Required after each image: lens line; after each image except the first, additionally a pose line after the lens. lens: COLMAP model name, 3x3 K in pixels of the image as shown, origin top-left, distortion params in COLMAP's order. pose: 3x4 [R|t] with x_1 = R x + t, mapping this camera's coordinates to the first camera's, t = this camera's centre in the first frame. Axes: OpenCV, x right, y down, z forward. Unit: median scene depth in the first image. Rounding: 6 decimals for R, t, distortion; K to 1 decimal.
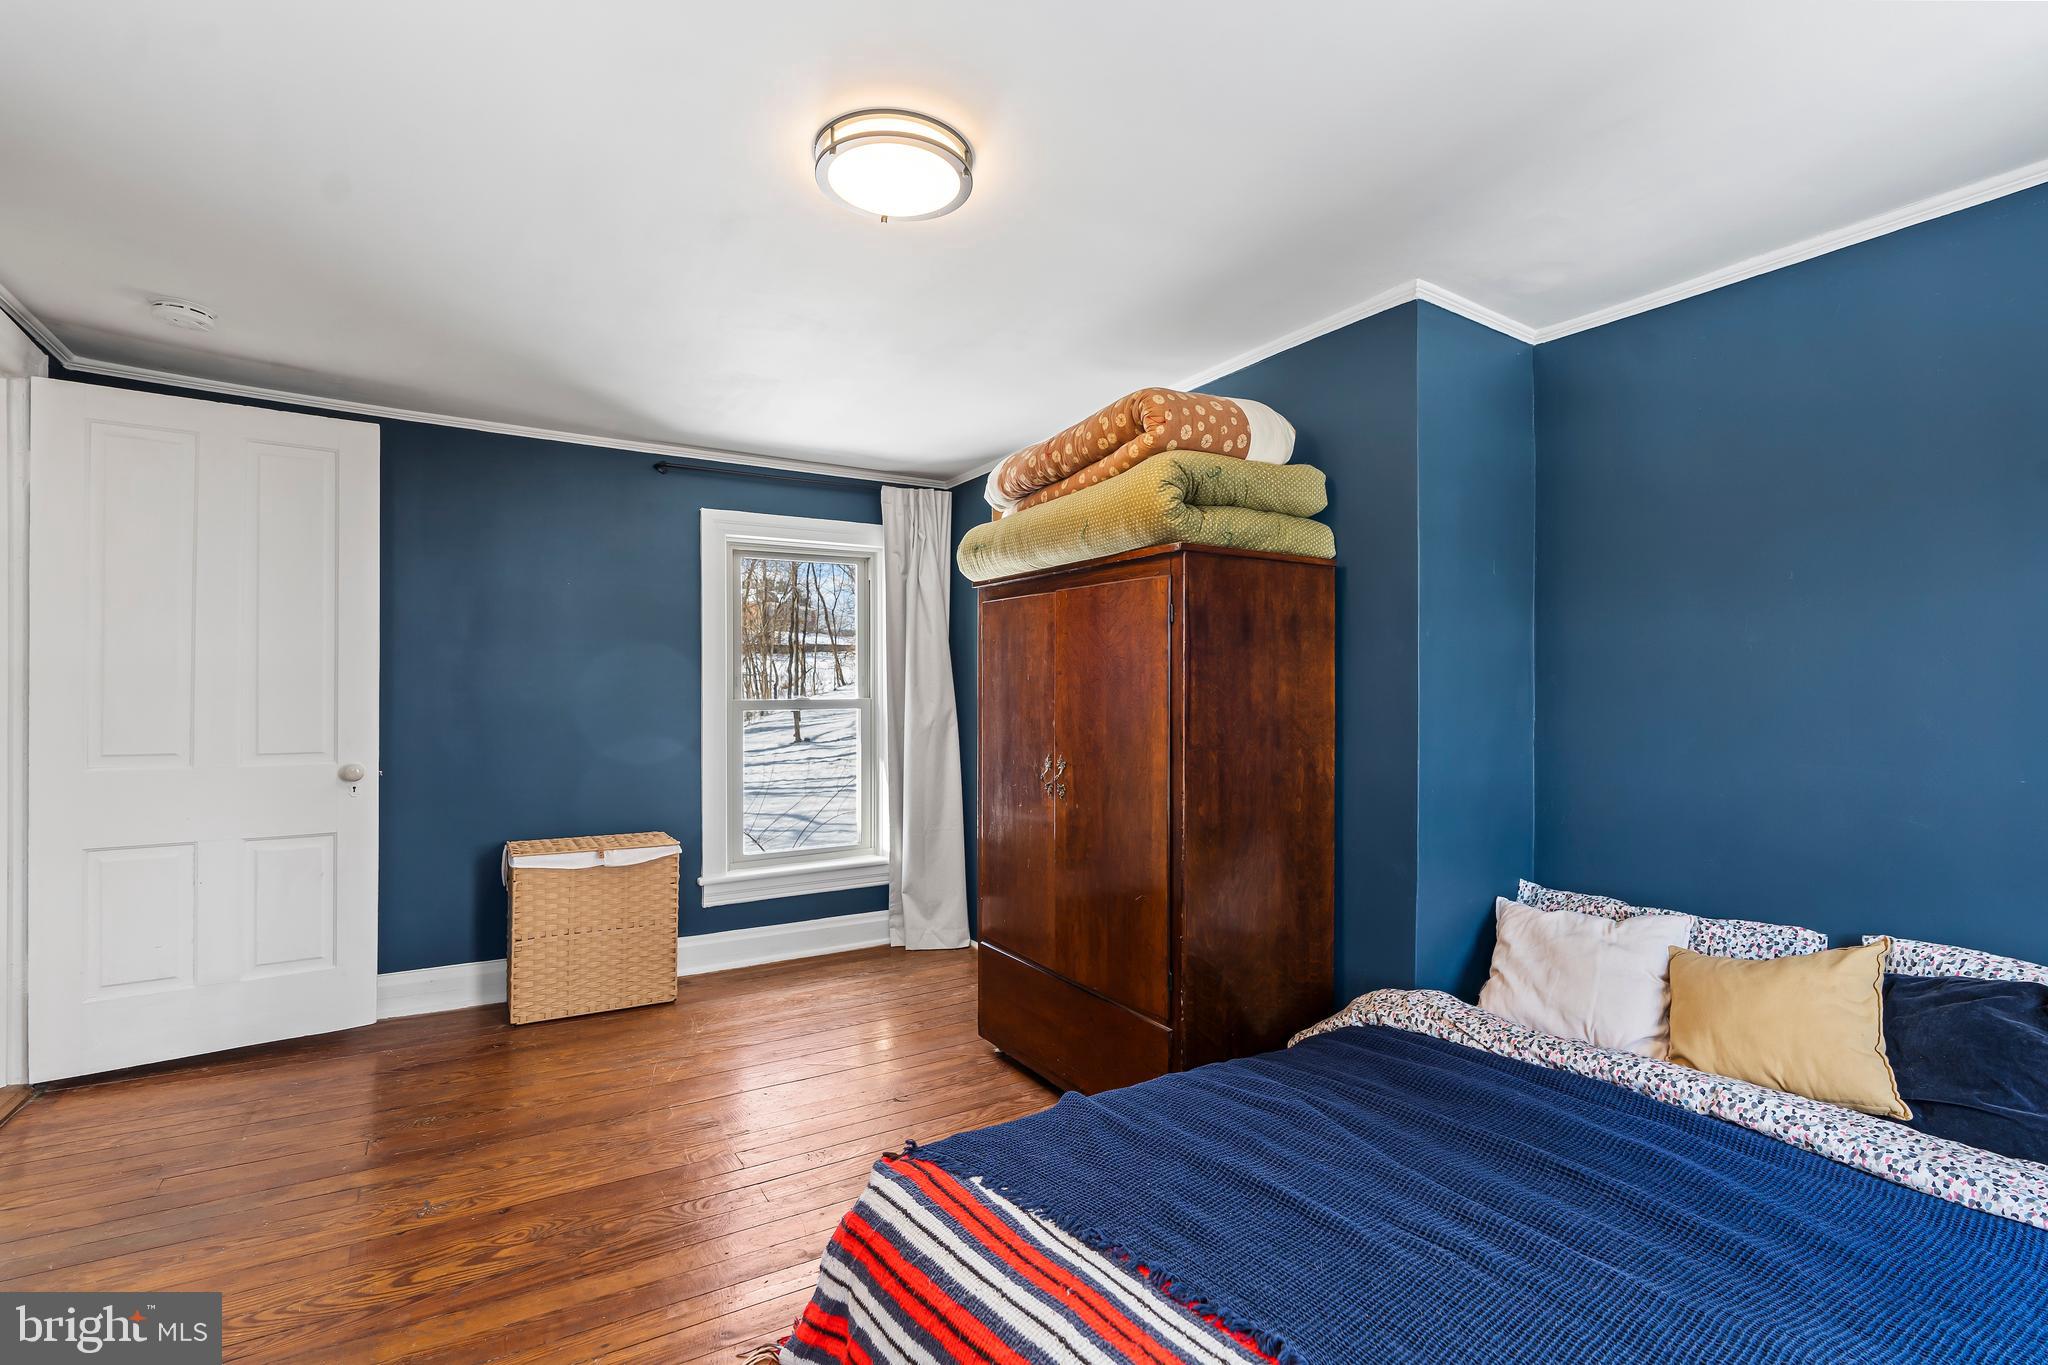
lens RADIAL K [[936.6, 0, 1031.1], [0, 936.6, 694.2], [0, 0, 1]] dist [-0.005833, 0.000964]
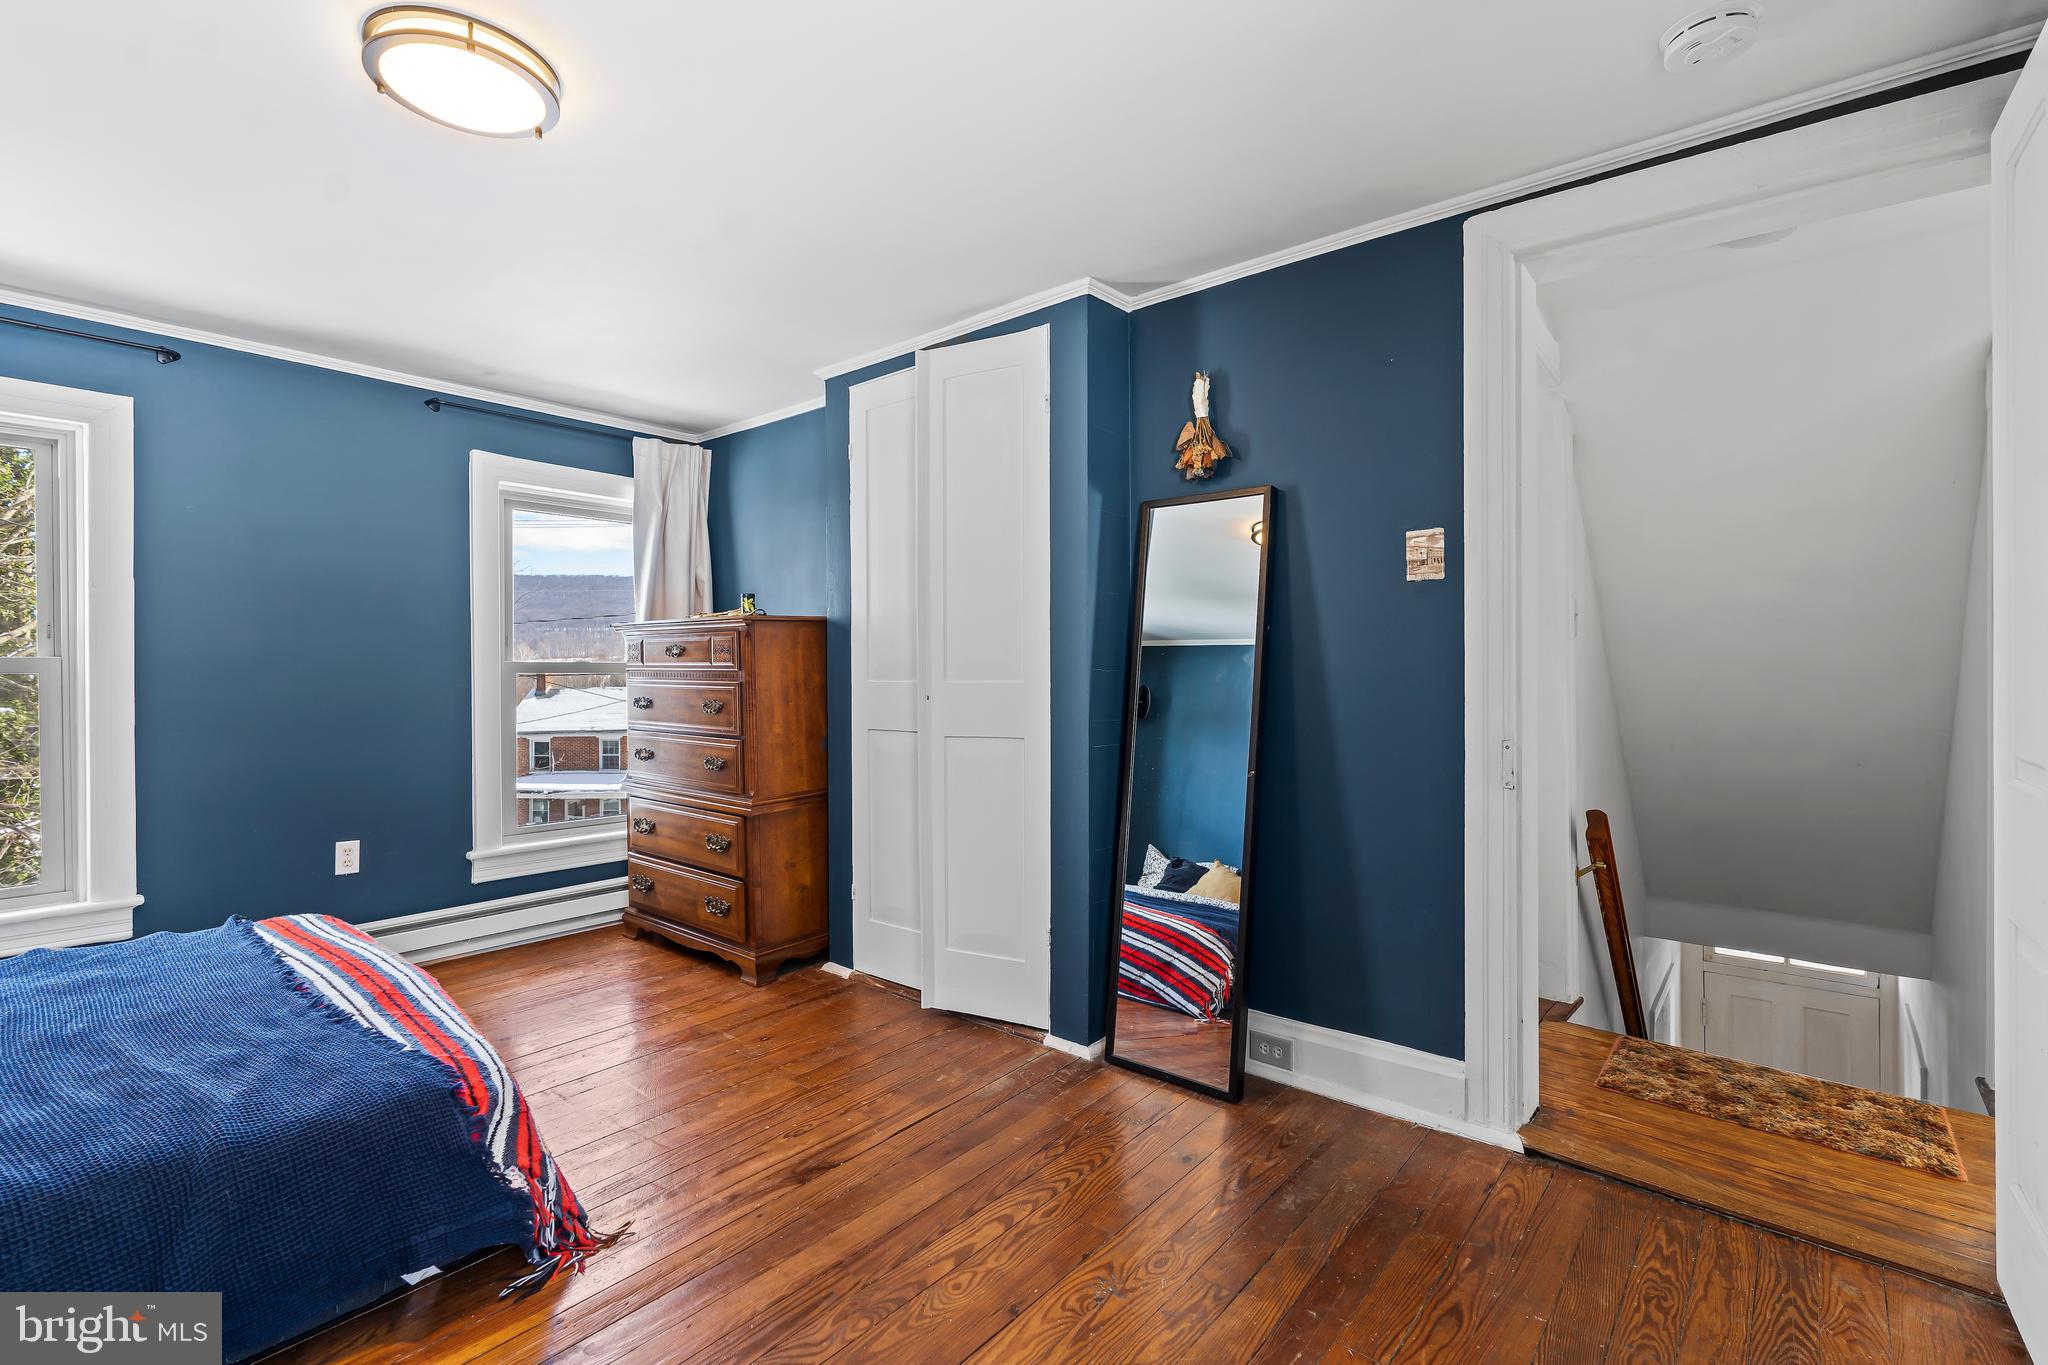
lens RADIAL K [[925.9, 0, 1024.0], [0, 925.9, 682.5], [0, 0, 1]] dist [-0.002823, -0.000128]
pose [[-0.955068, 0.002364, -0.296377, -0.299363], [-0.000310, 0.999960, 0.008975, 0.017440], [0.296386, 0.008663, -0.955029, 1.517438]]
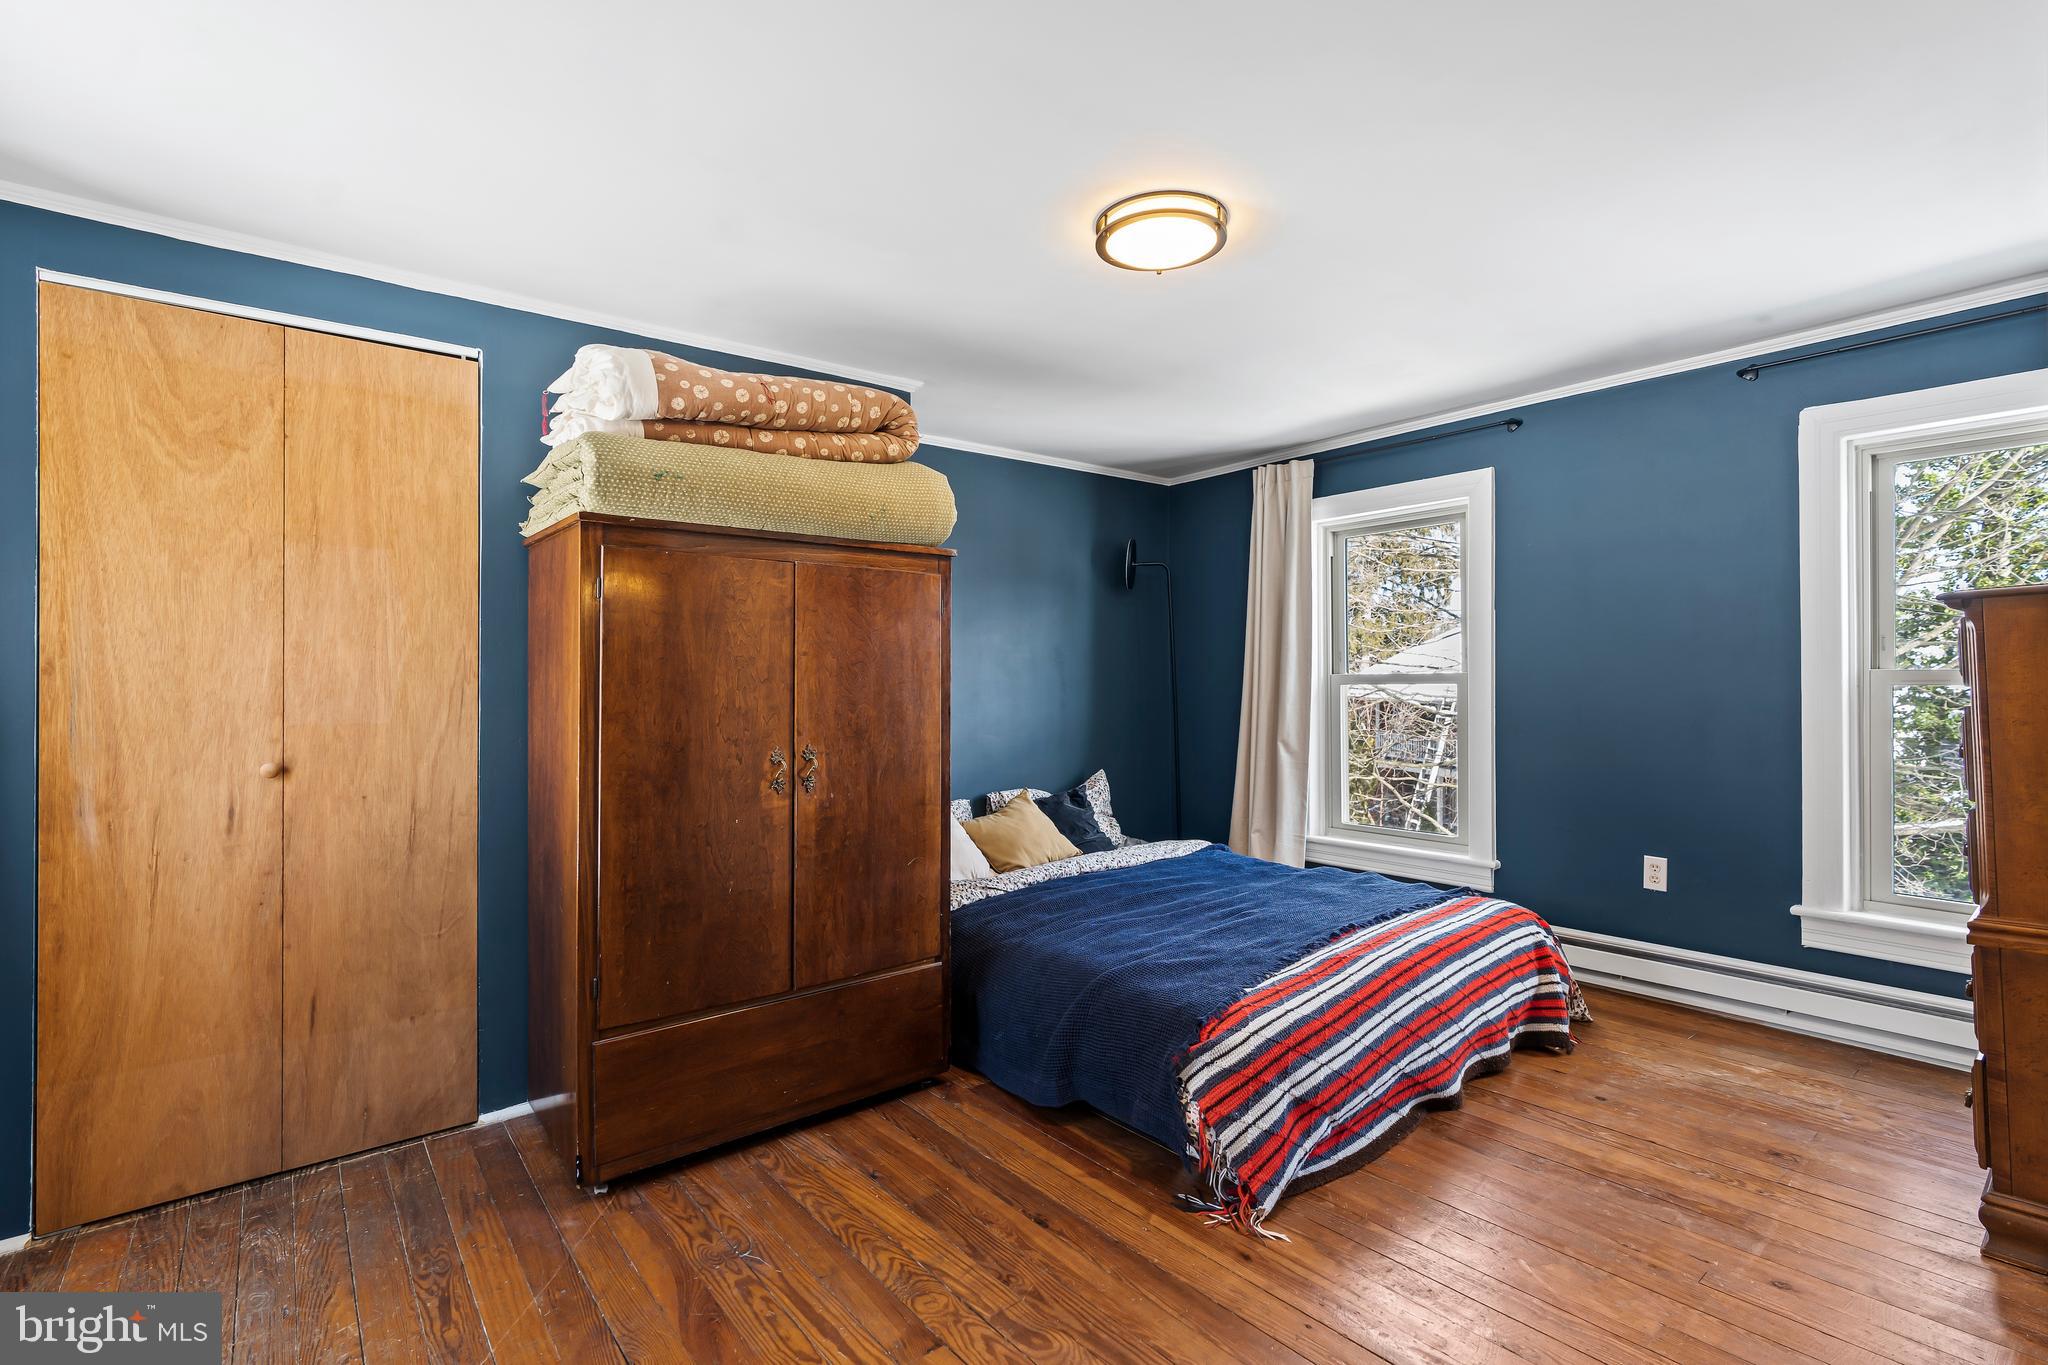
lens RADIAL K [[936.6, 0, 1031.1], [0, 936.6, 694.2], [0, 0, 1]] dist [-0.005833, 0.000964]
pose [[-0.123481, -0.018287, 0.992178, -0.977693], [0.003699, 0.999815, 0.018889, 0.000084], [-0.992340, 0.006003, -0.123390, 0.977635]]
